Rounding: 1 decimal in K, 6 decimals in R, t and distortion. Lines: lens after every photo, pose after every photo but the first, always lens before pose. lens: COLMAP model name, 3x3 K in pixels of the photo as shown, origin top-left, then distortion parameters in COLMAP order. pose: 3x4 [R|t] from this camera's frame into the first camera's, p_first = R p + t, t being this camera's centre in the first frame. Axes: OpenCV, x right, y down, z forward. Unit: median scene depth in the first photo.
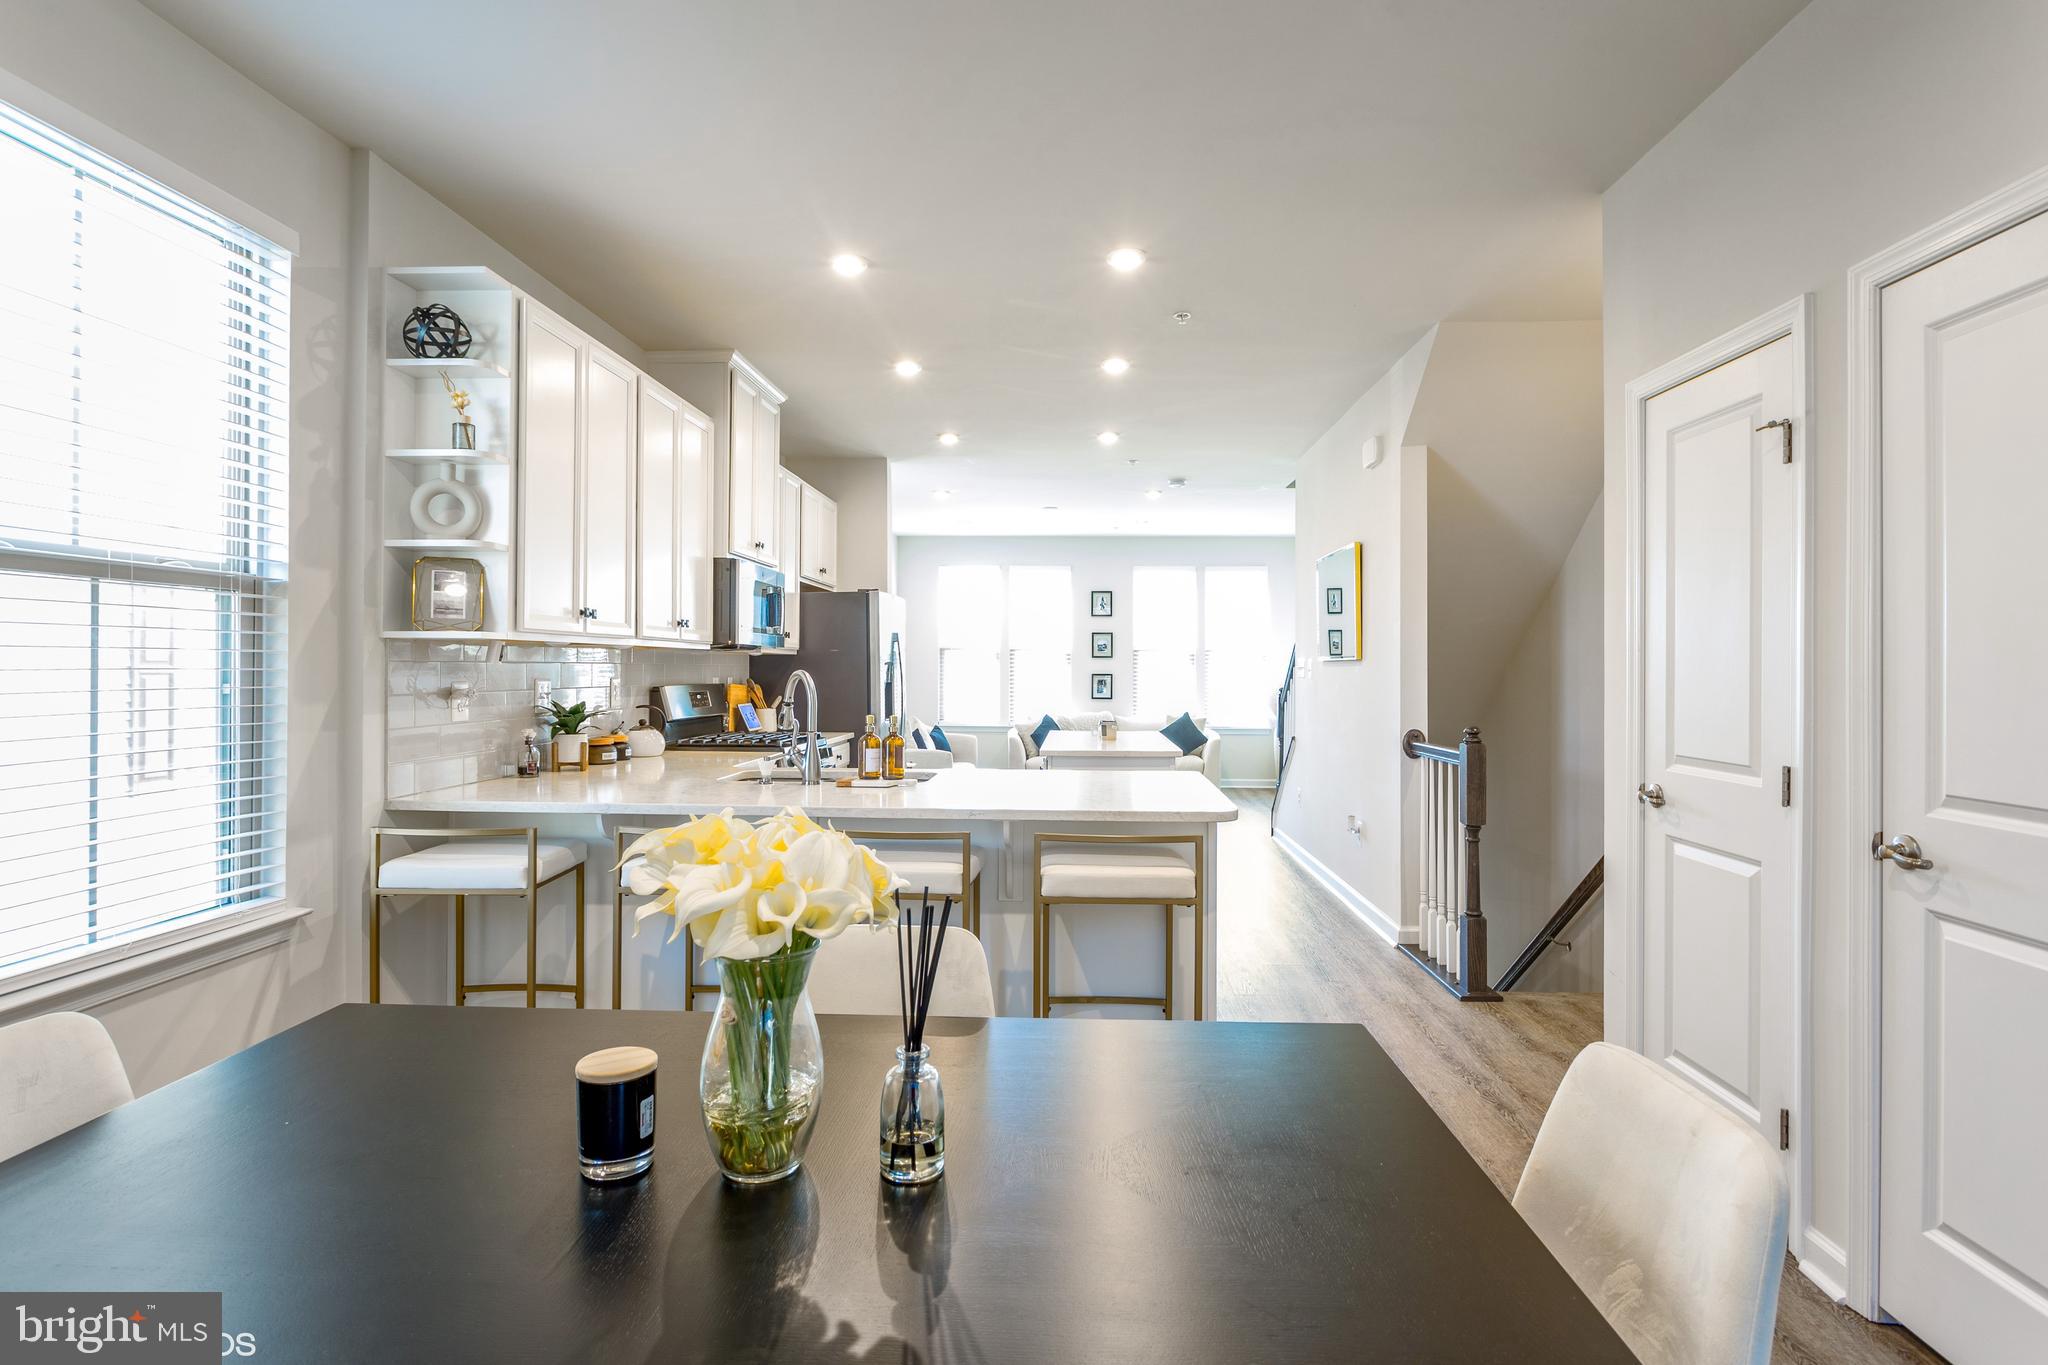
lens RADIAL K [[1024.2, 0, 992.0], [0, 1024.2, 666.2], [0, 0, 1]] dist [-0.000415, 0.001129]
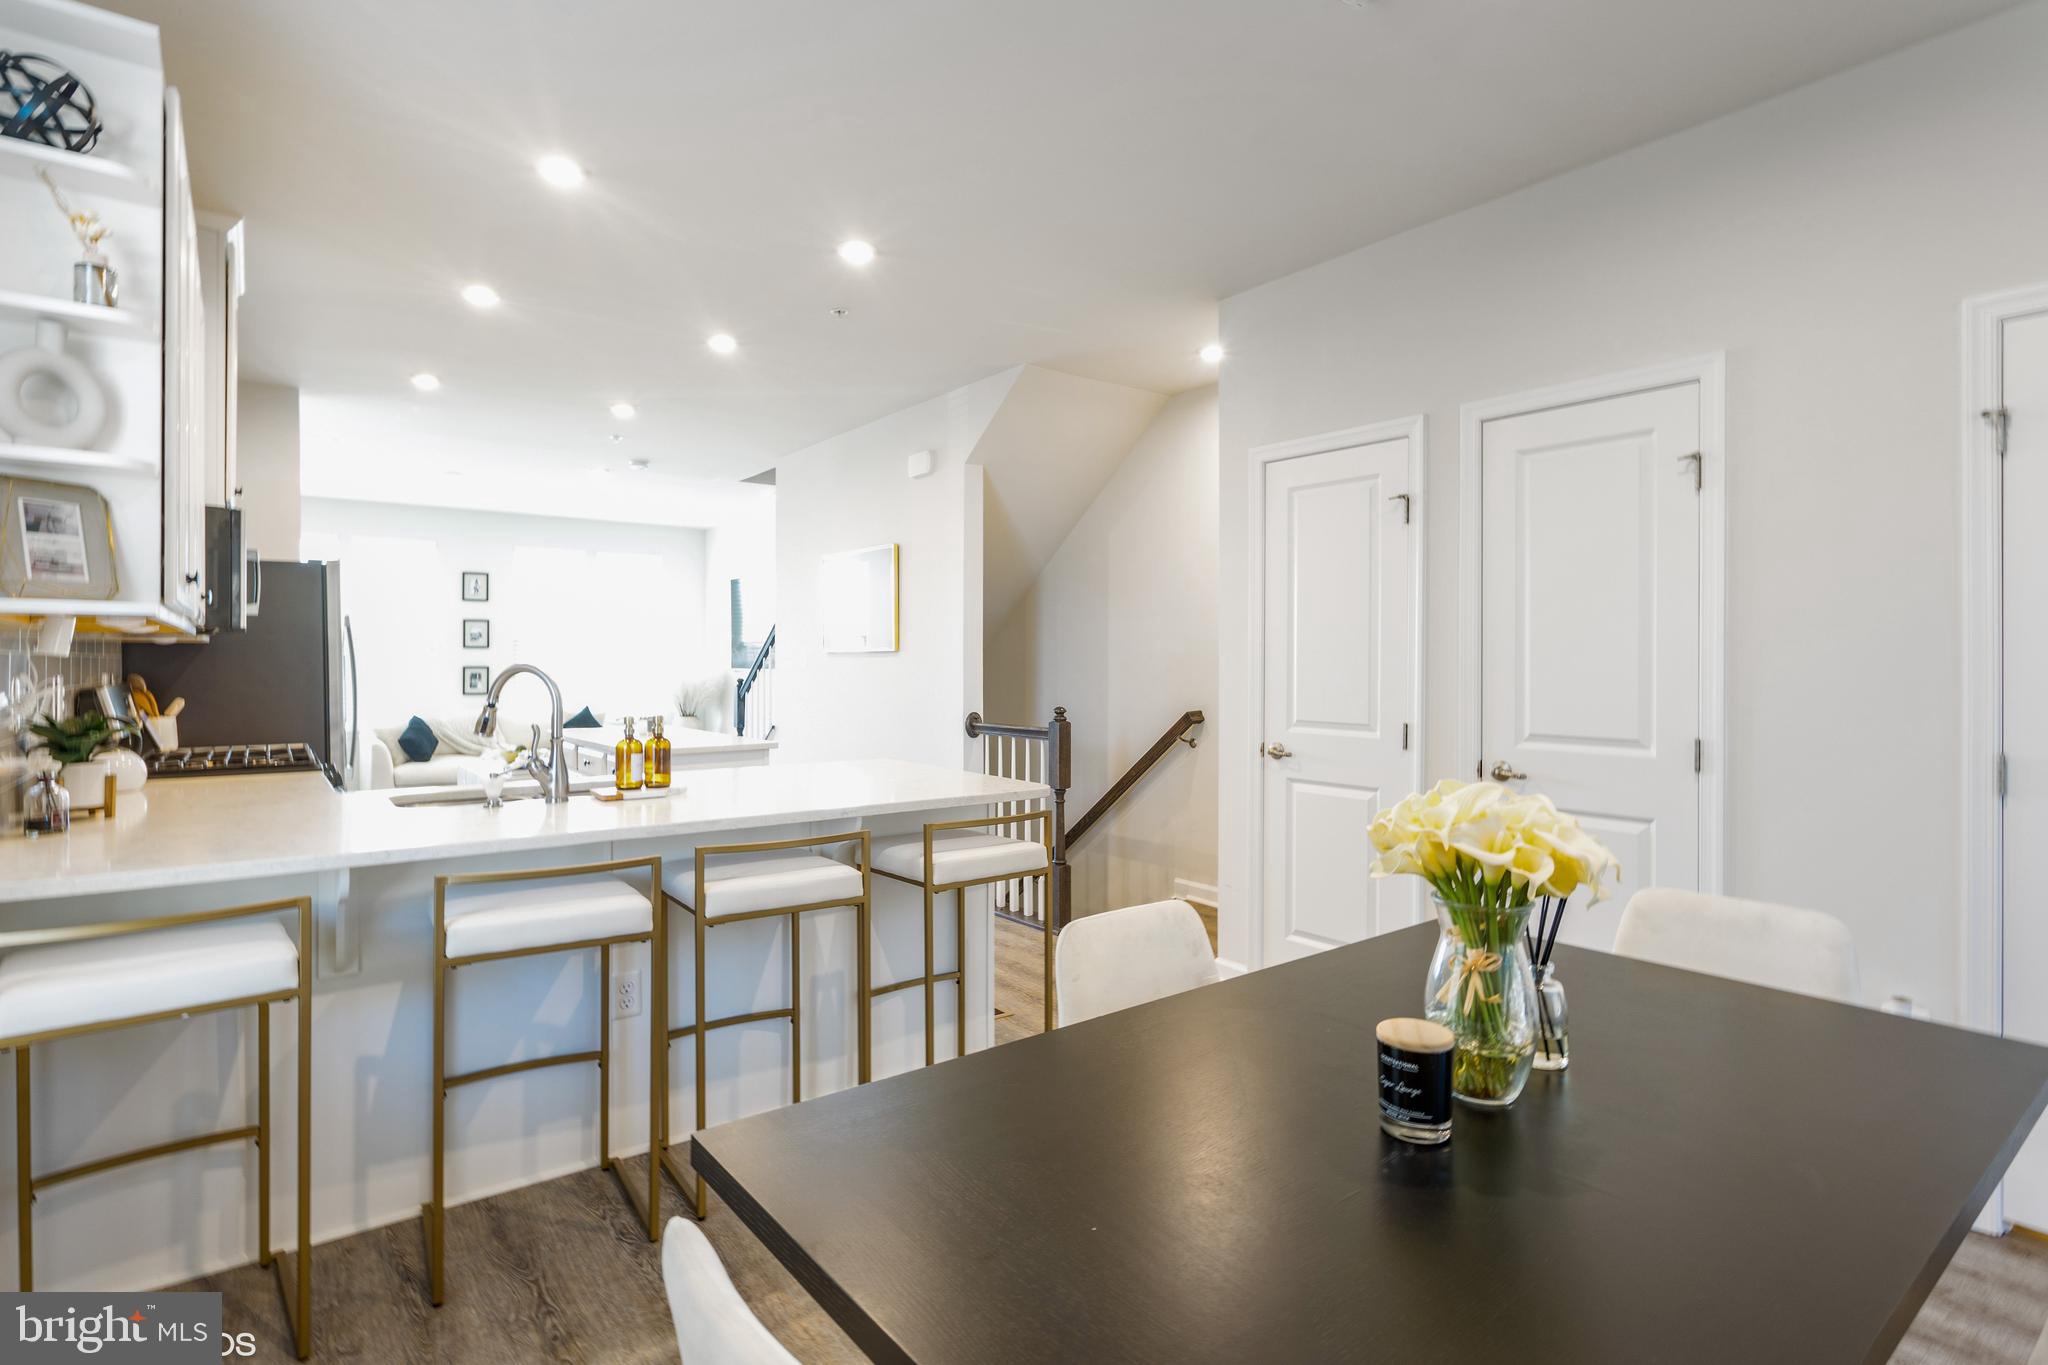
lens RADIAL K [[1024.2, 0, 992.0], [0, 1024.2, 666.2], [0, 0, 1]] dist [-0.000415, 0.001129]
pose [[0.764558, -0.006495, 0.644522, -0.439732], [0.000971, 0.999960, 0.008926, -0.000381], [-0.644554, -0.006199, 0.764534, 0.154618]]
